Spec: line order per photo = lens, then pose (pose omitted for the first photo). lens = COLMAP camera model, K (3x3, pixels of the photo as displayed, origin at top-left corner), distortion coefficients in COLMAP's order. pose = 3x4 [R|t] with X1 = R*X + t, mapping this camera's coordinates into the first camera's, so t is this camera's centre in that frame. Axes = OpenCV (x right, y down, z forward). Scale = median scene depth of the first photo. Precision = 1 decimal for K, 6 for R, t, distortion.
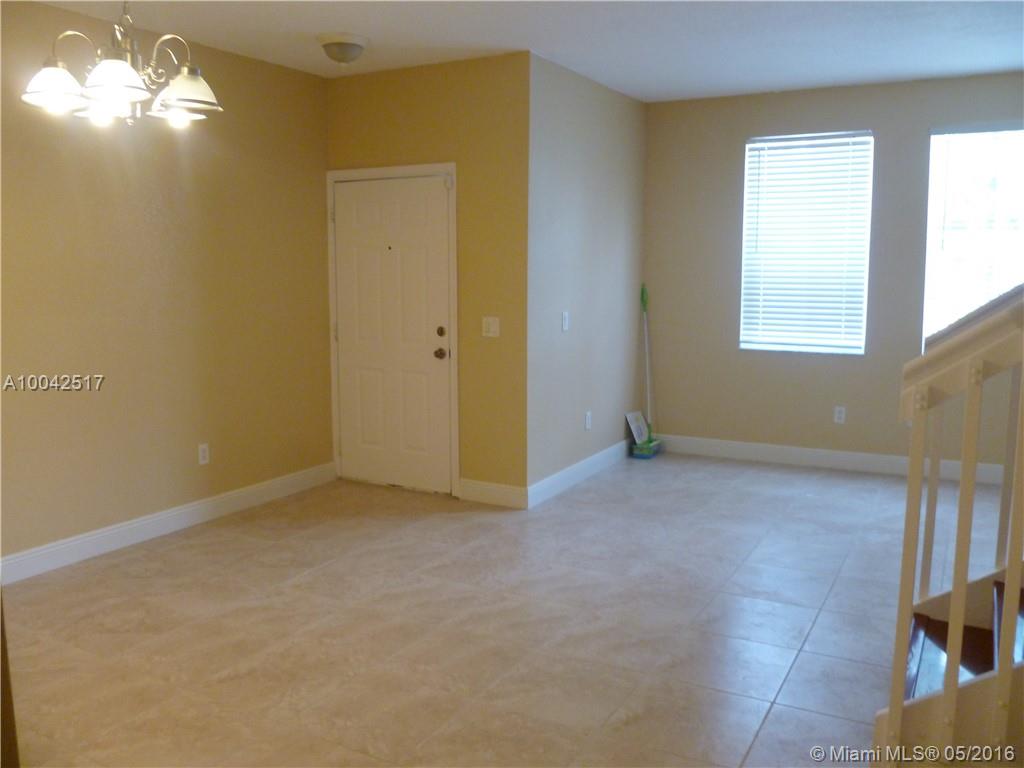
lens RADIAL K [[844.3, 0, 512.0], [0, 844.3, 384.0], [0, 0, 1]] dist [-0.099448, 0.004809]
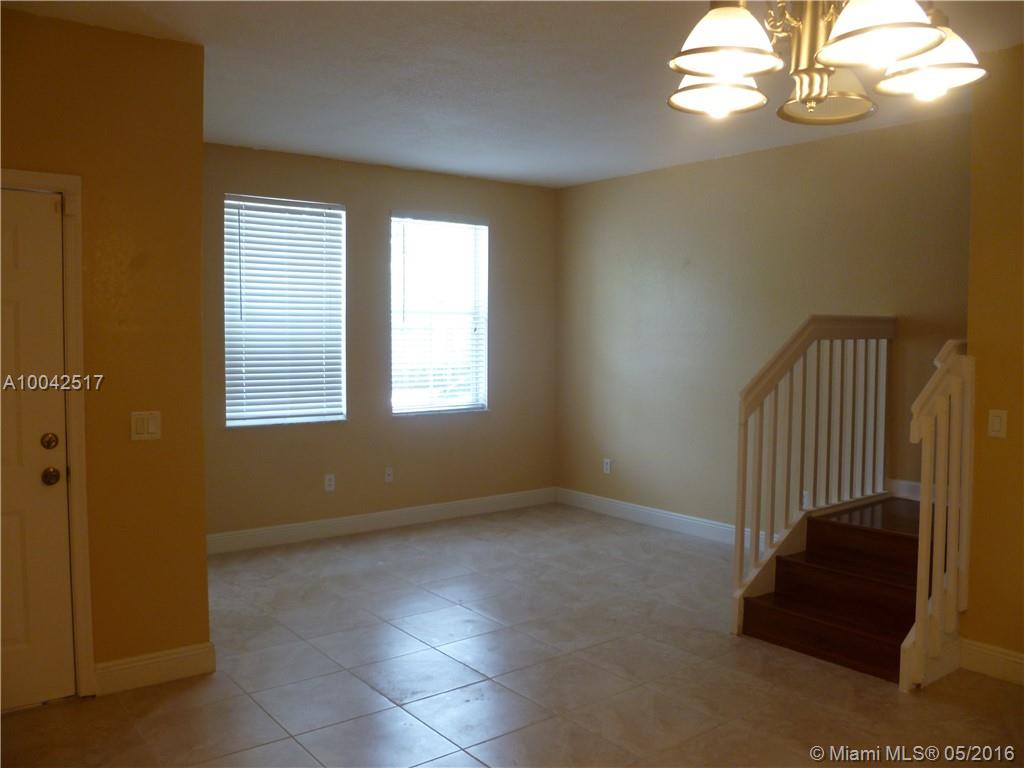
lens RADIAL K [[844.3, 0, 512.0], [0, 844.3, 384.0], [0, 0, 1]] dist [-0.099448, 0.004809]
pose [[0.377590, -0.046431, 0.924808, -0.470508], [0.112328, 0.993663, 0.004025, -0.062639], [-0.919135, 0.102362, 0.380413, 0.419092]]
